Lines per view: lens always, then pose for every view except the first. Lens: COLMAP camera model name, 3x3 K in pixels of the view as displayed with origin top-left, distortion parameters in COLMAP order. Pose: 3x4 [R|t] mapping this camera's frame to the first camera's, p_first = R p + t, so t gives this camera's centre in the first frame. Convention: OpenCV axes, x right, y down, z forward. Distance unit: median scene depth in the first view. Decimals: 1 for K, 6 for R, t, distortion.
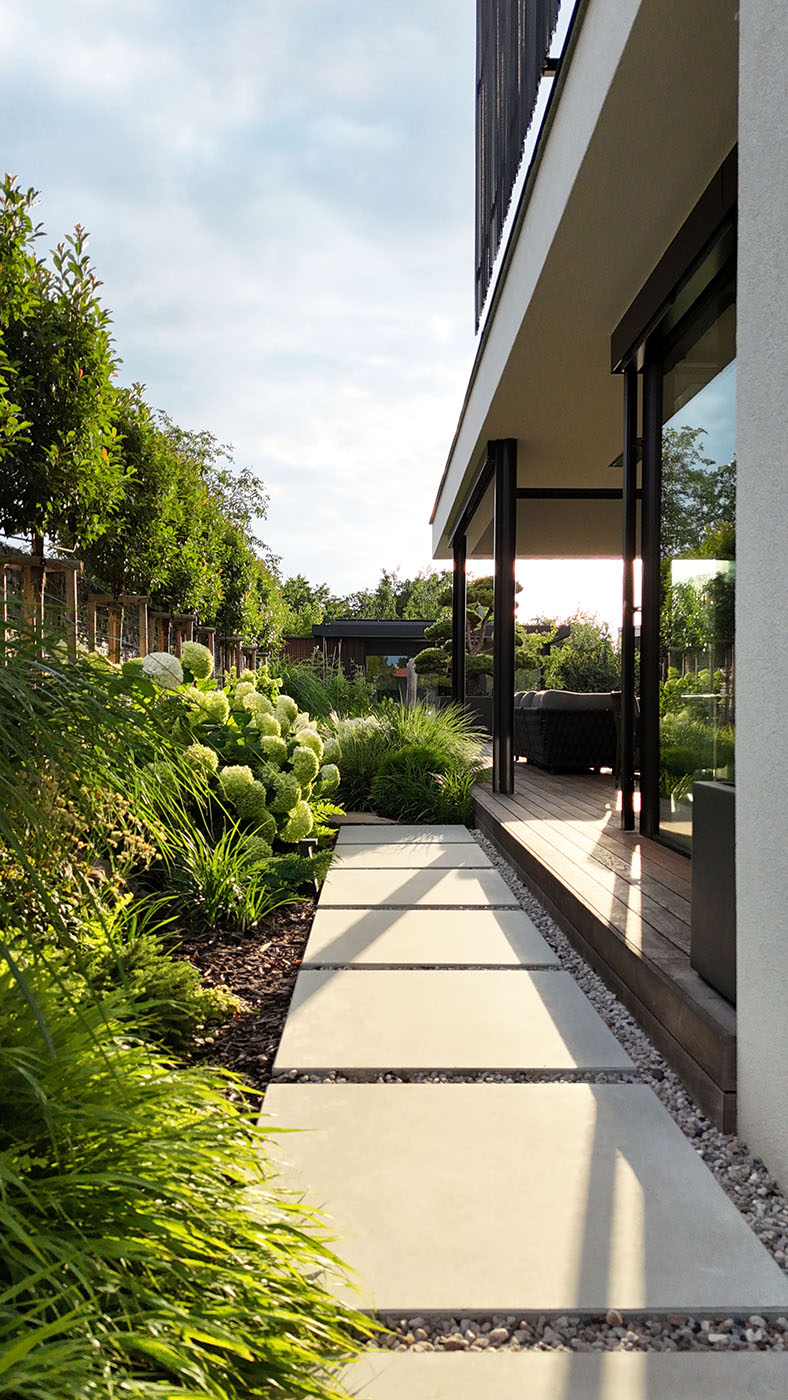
lens RADIAL K [[1033.6, 0, 402.9], [0, 1033.6, 702.6], [0, 0, 1]] dist [0.067264, -0.067879]
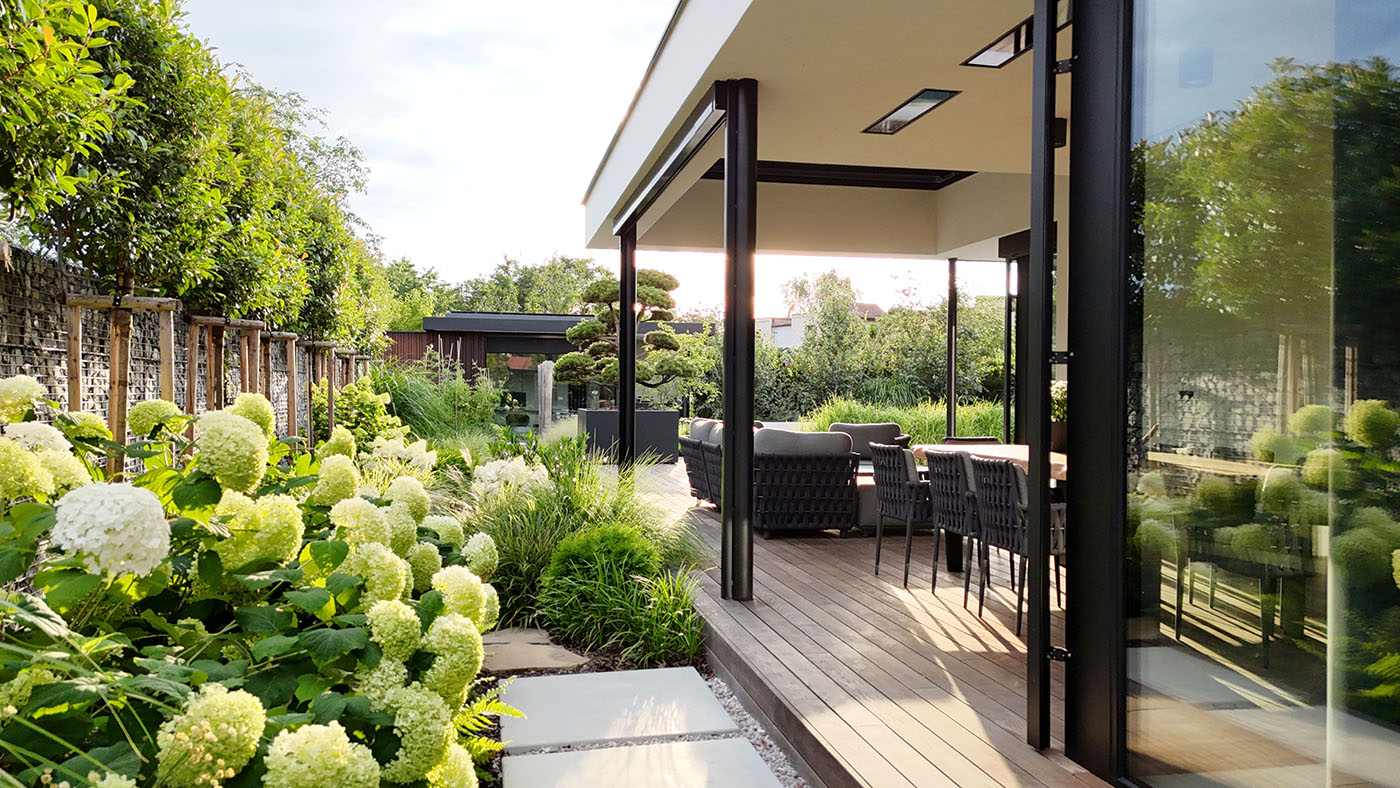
lens RADIAL K [[1033.6, 0, 696.3], [0, 1033.6, 389.2], [0, 0, 1]] dist [0.067264, -0.067879]
pose [[0.984410, 0.001127, 0.175884, -0.028064], [-0.001270, 0.999999, 0.000702, -0.029199], [-0.175883, -0.000914, 0.984411, 0.193645]]
